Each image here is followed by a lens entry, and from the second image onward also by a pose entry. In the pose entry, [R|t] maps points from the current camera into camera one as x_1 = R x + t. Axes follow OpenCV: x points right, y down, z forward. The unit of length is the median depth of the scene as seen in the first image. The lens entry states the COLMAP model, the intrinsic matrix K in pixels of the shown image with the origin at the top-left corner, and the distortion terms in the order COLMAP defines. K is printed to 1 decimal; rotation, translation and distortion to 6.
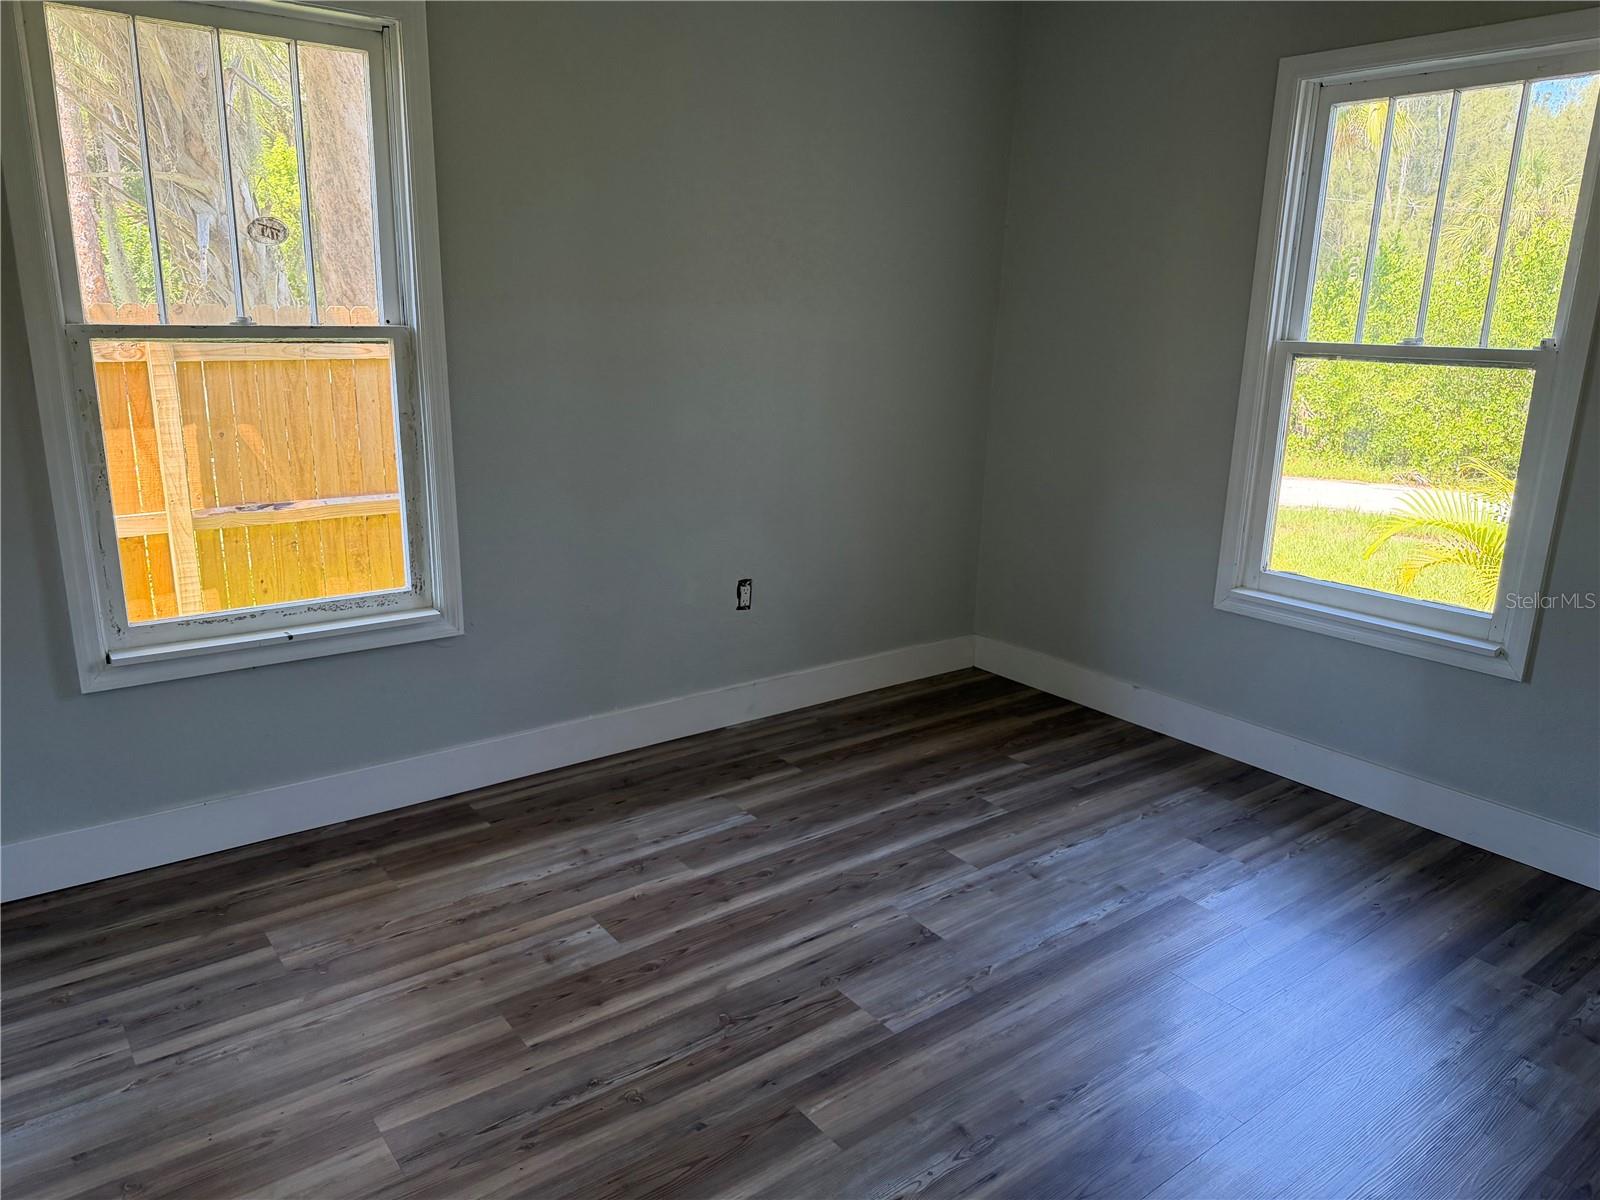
lens RADIAL K [[1123.2, 0, 802.6], [0, 1123.2, 599.3], [0, 0, 1]] dist [0.089490, -0.126088]
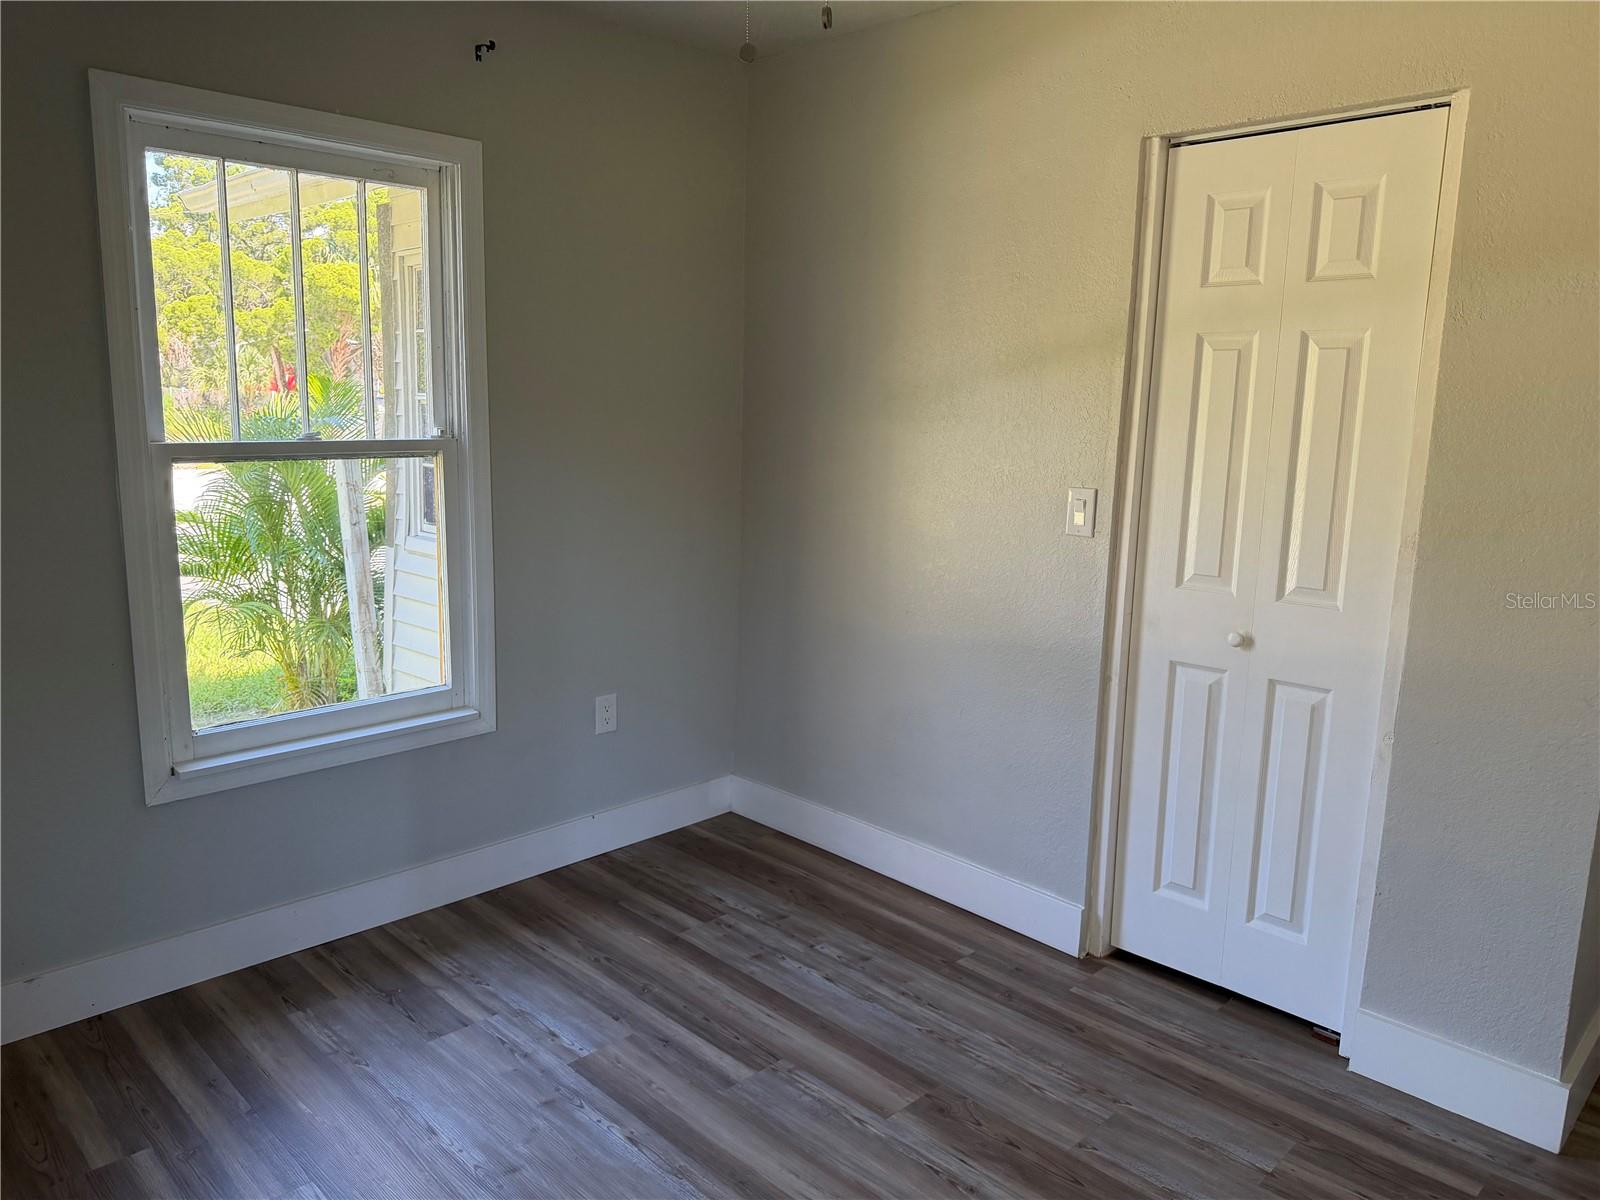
lens RADIAL K [[1123.2, 0, 802.6], [0, 1123.2, 599.3], [0, 0, 1]] dist [0.089490, -0.126088]
pose [[-0.131674, -0.198056, 0.971306, -0.424927], [0.224315, 0.948469, 0.223808, -0.212415], [-0.965580, 0.247348, -0.080462, 0.708634]]
